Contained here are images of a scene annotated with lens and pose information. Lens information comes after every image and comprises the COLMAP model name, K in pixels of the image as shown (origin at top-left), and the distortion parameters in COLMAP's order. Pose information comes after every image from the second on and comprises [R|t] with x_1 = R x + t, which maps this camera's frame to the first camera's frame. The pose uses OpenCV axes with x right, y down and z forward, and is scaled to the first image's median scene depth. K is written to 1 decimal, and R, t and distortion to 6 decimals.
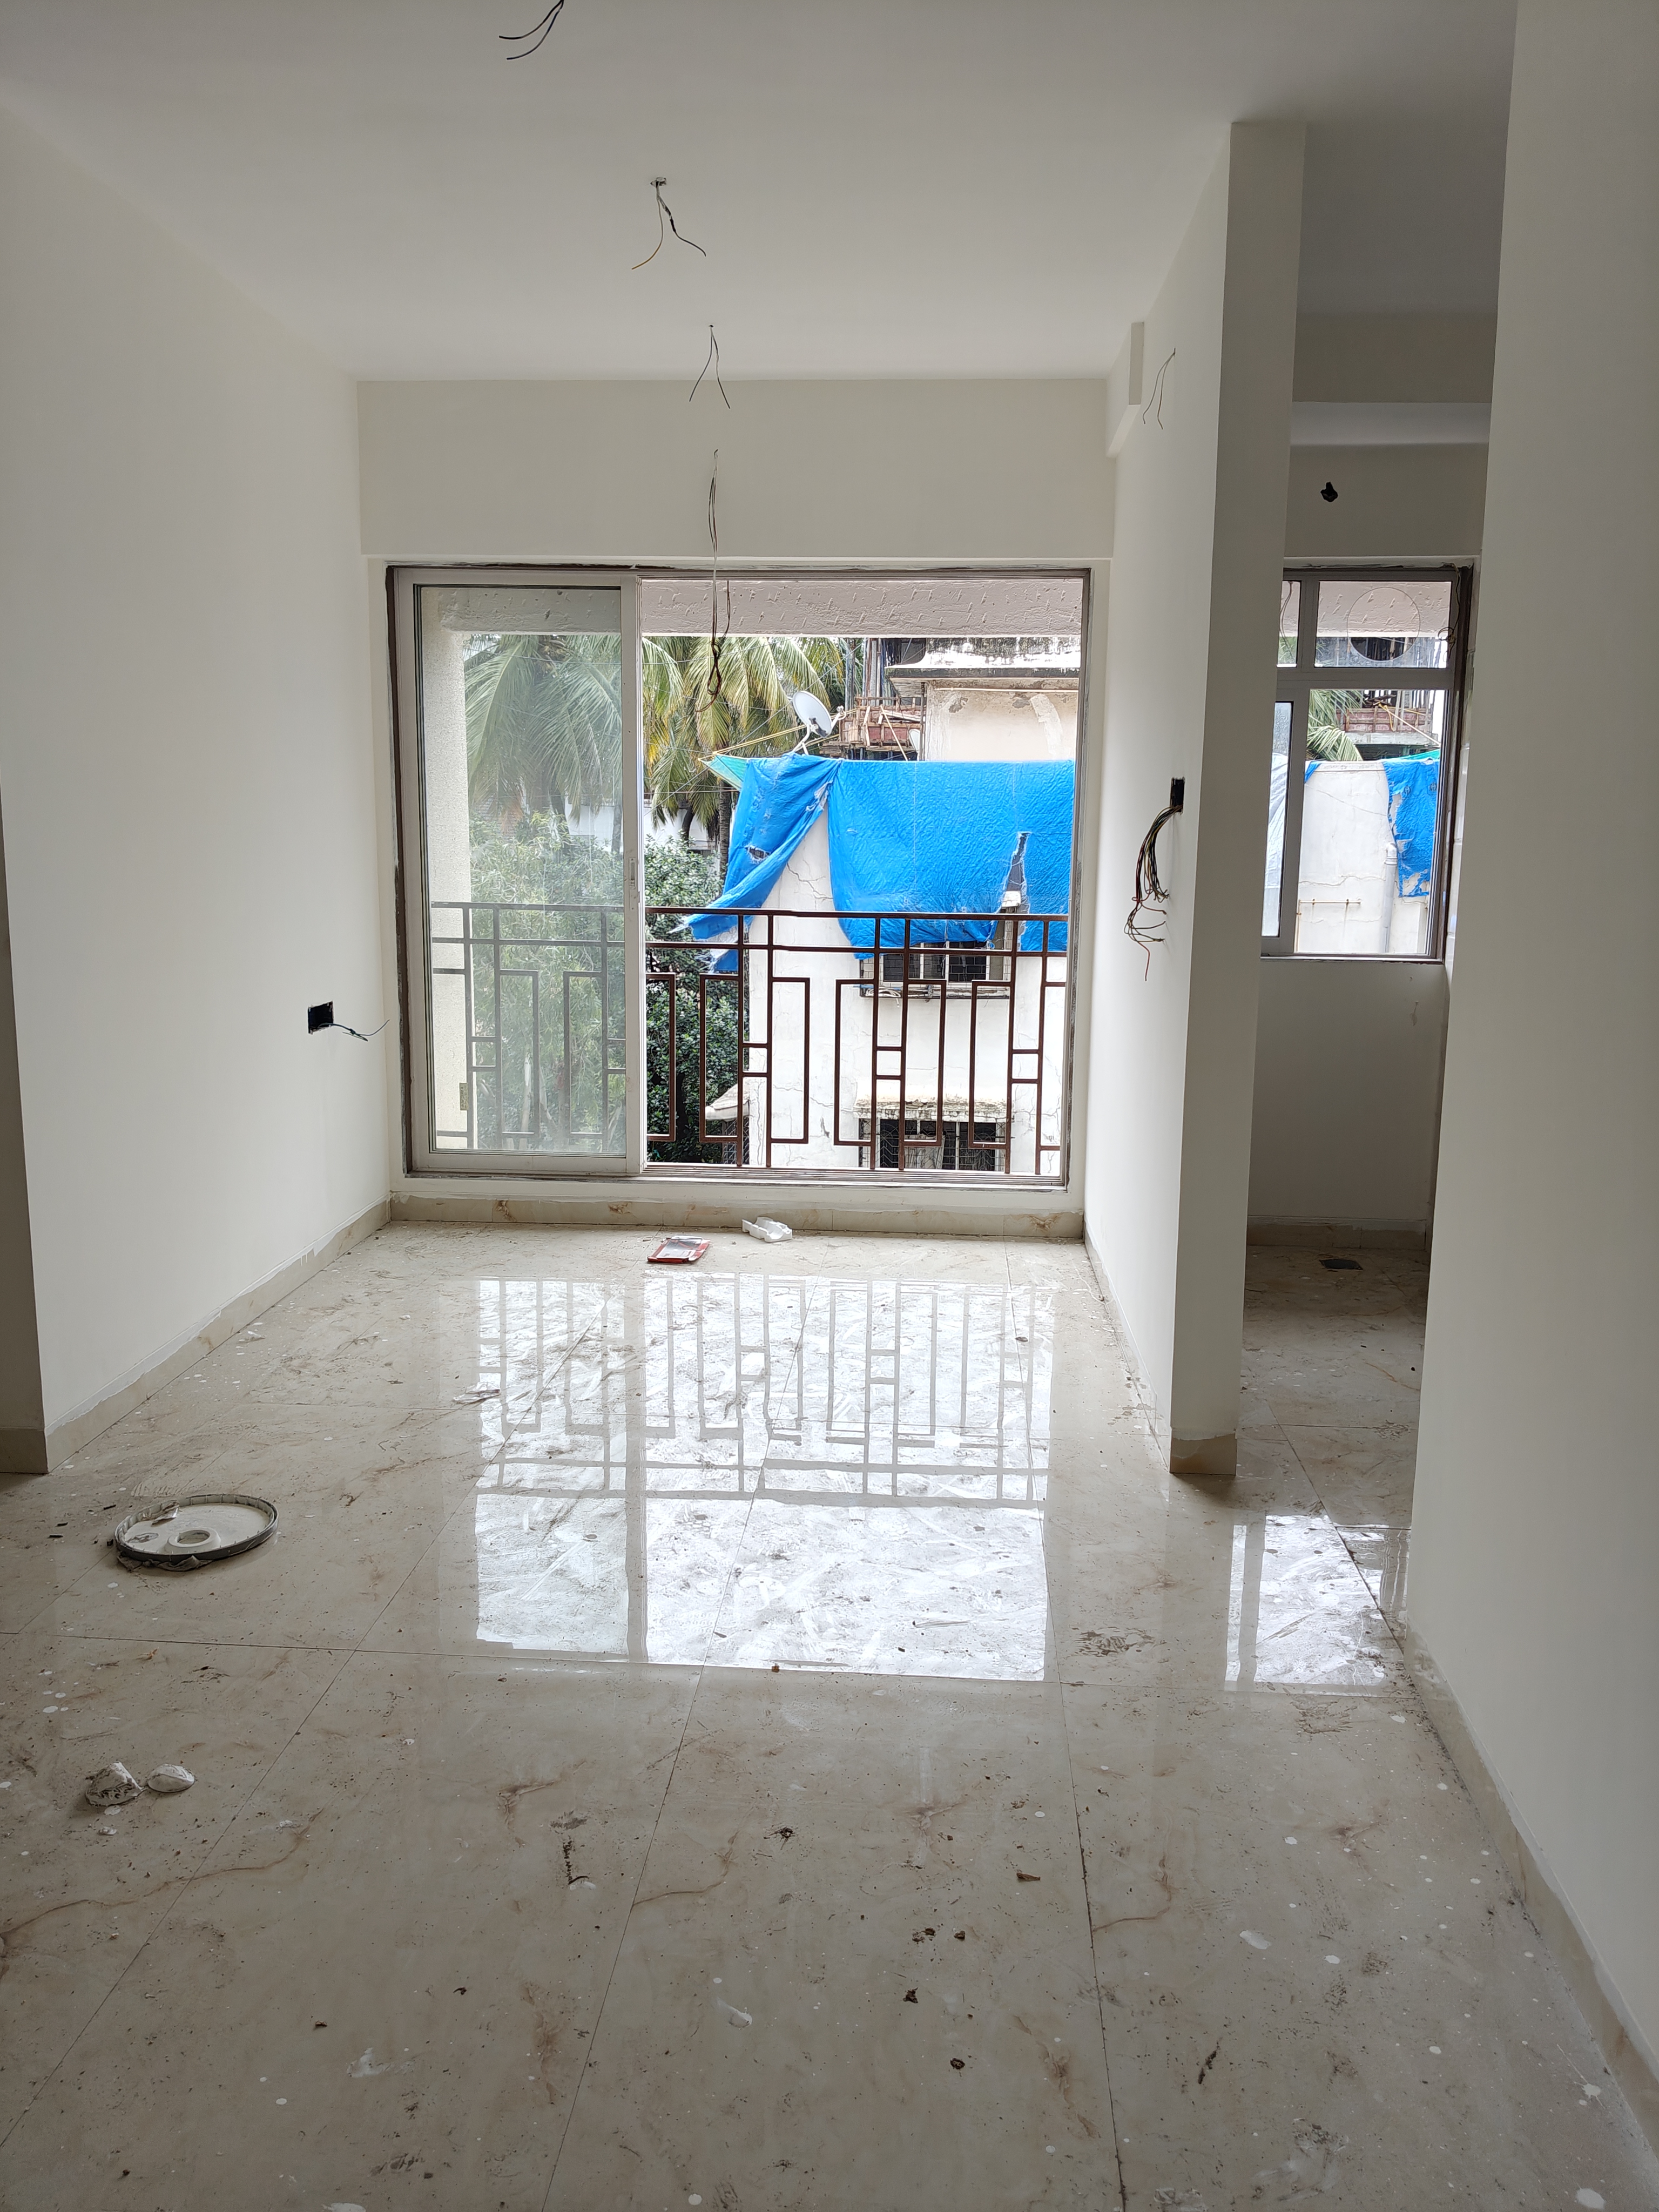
lens RADIAL K [[1682.7, 0, 829.5], [0, 1682.7, 1106.0], [0, 0, 1]] dist [0.011334, -0.051899]
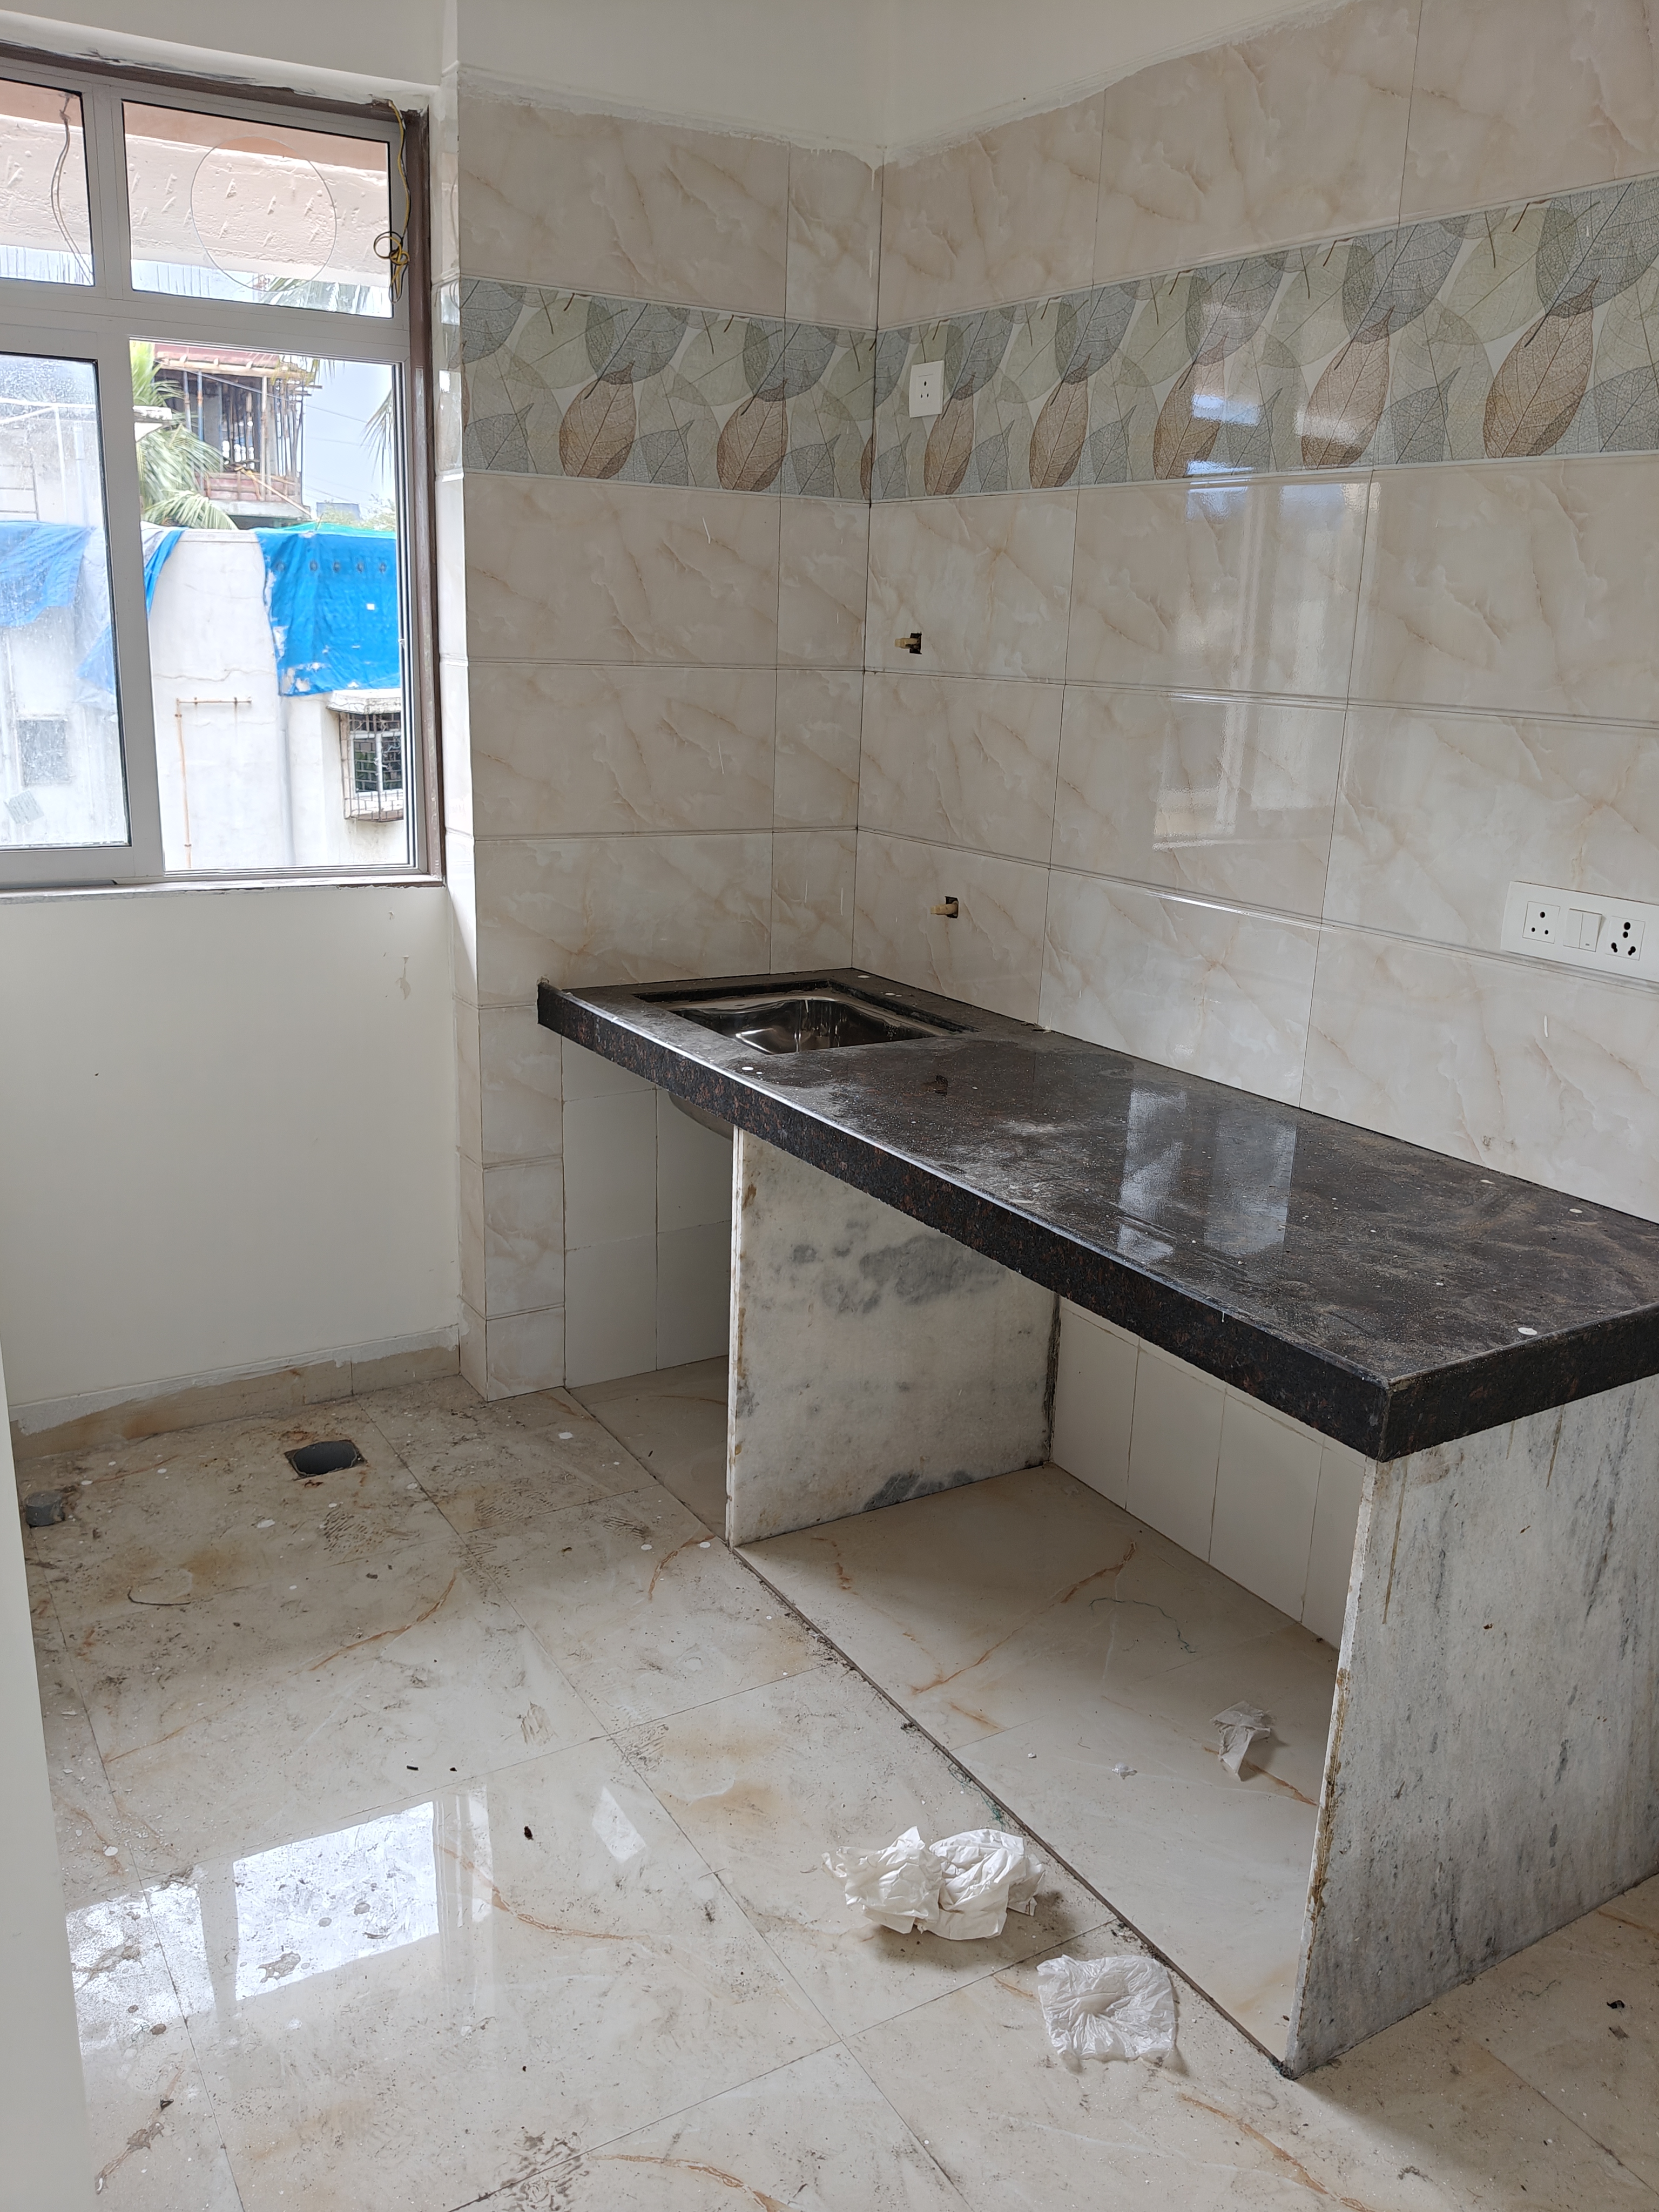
lens RADIAL K [[1682.7, 0, 829.5], [0, 1682.7, 1106.0], [0, 0, 1]] dist [0.011334, -0.051899]
pose [[0.809017, -0.142355, 0.570287, 0.254009], [0.070183, 0.986683, 0.146732, -0.152033], [-0.583581, -0.078685, 0.808234, 0.849482]]
